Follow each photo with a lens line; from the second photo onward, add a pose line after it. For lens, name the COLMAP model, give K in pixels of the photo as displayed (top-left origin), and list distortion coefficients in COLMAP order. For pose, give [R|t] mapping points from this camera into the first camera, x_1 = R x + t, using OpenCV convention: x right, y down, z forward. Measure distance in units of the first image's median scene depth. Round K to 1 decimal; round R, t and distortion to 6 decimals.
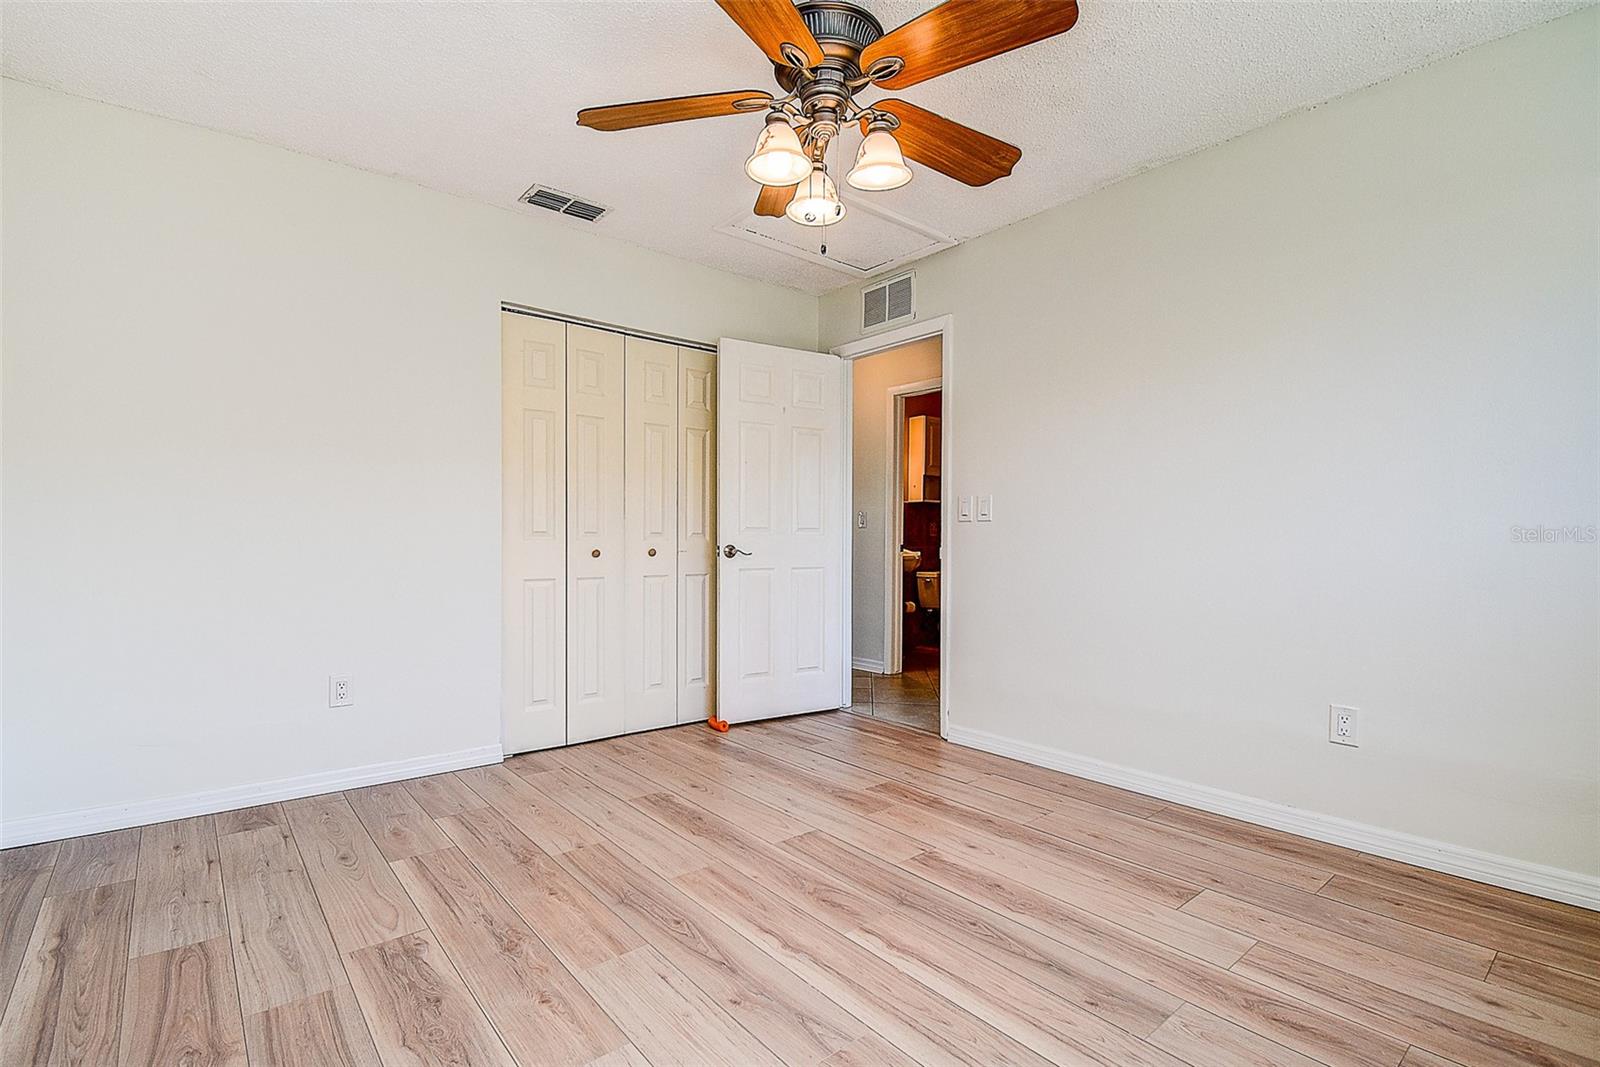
lens RADIAL K [[754.4, 0, 809.0], [0, 754.4, 545.2], [0, 0, 1]] dist [0.033860, -0.026795]
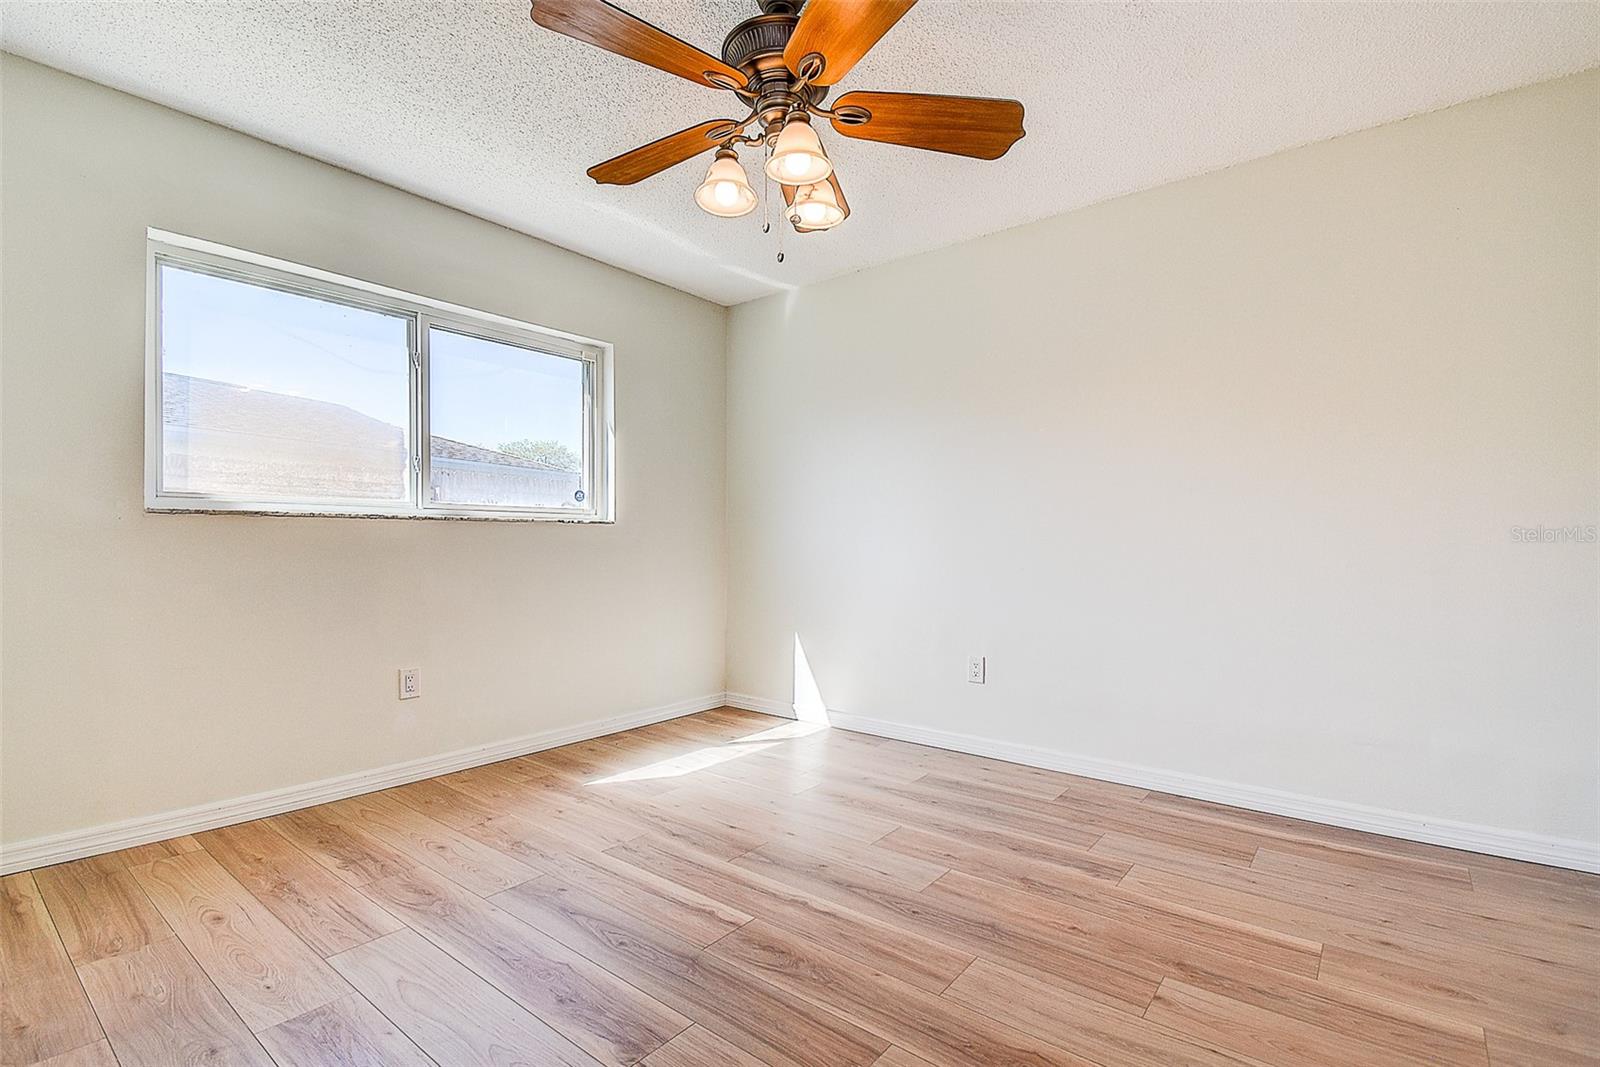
lens RADIAL K [[754.4, 0, 809.0], [0, 754.4, 545.2], [0, 0, 1]] dist [0.033860, -0.026795]
pose [[-0.981483, -0.008371, -0.191366, 0.179888], [-0.009864, 0.999928, 0.006850, -0.012209], [0.191295, 0.008611, -0.981495, 2.065454]]
